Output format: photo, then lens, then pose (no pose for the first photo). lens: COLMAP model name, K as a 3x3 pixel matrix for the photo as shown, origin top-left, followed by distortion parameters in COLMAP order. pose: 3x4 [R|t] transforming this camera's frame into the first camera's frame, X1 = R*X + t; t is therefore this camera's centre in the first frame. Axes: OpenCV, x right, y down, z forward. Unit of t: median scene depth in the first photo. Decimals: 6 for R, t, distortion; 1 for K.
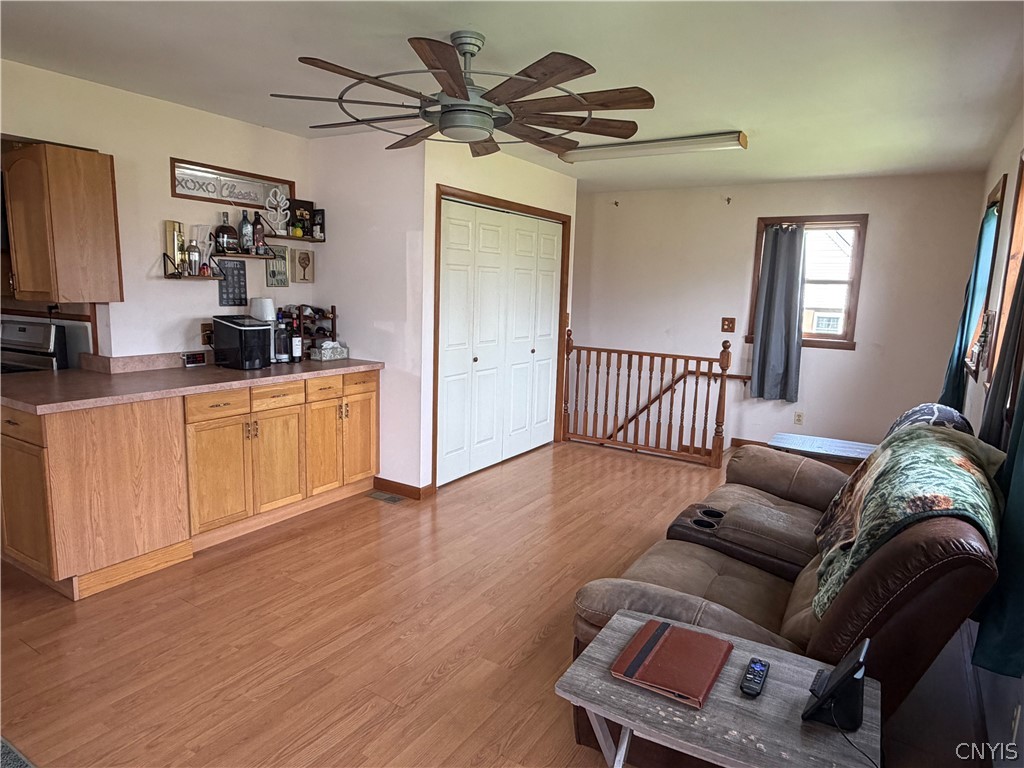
lens RADIAL K [[627.4, 0, 485.4], [0, 627.4, 384.4], [0, 0, 1]] dist [0.017518, 0.002520]
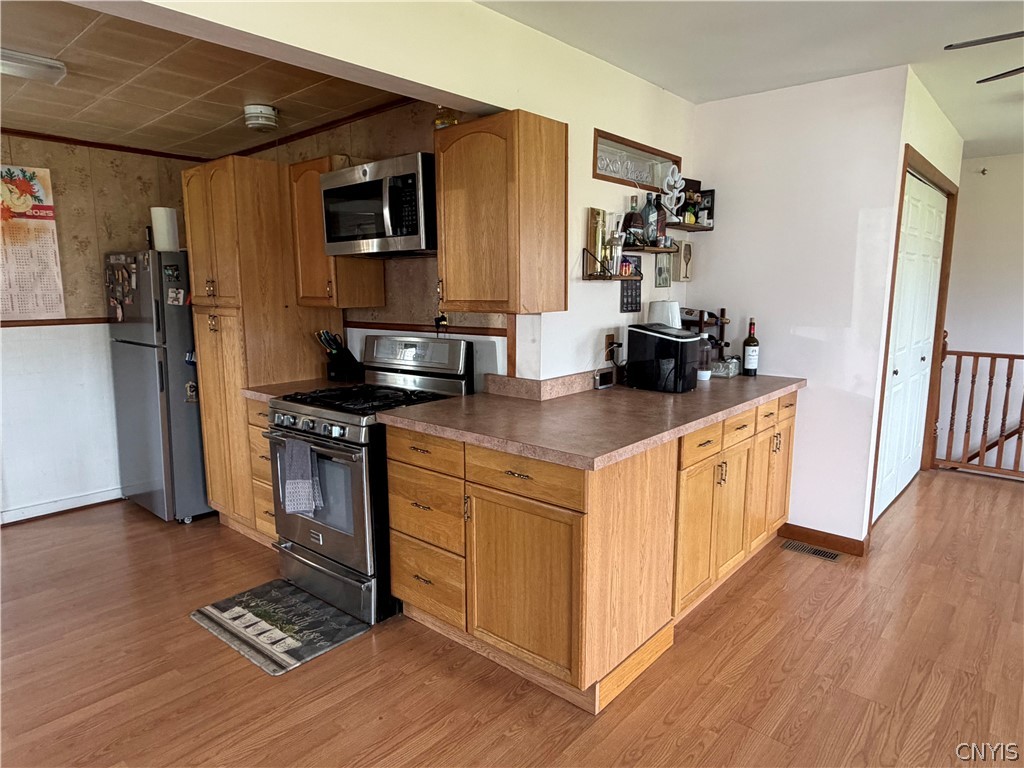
lens RADIAL K [[627.4, 0, 507.4], [0, 627.4, 381.9], [0, 0, 1]] dist [0.017518, 0.002520]
pose [[0.991372, -0.006094, -0.130934, -0.470521], [0.006148, 0.999981, 0.000009, -0.036630], [0.130932, -0.000814, 0.991391, 0.181247]]
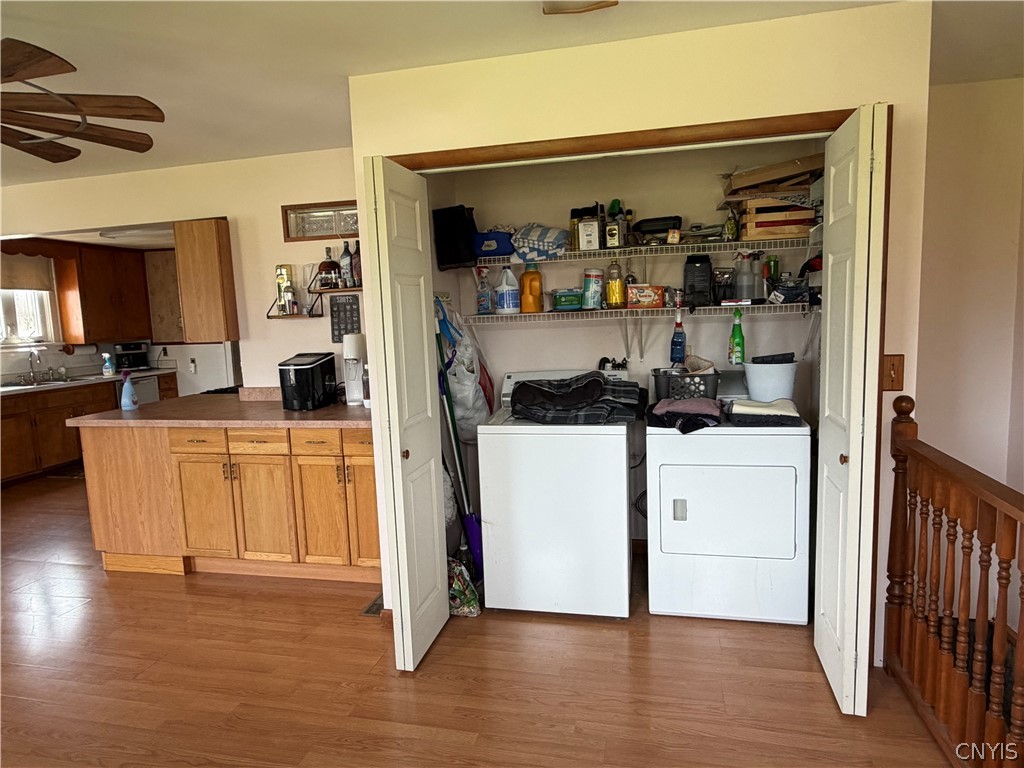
lens RADIAL K [[627.4, 0, 507.6], [0, 627.4, 388.3], [0, 0, 1]] dist [0.017518, 0.002520]
pose [[0.343212, 0.078142, -0.936002, 0.611901], [-0.097158, 0.994141, 0.047370, -0.129536], [0.934219, 0.074682, 0.348793, 0.936691]]
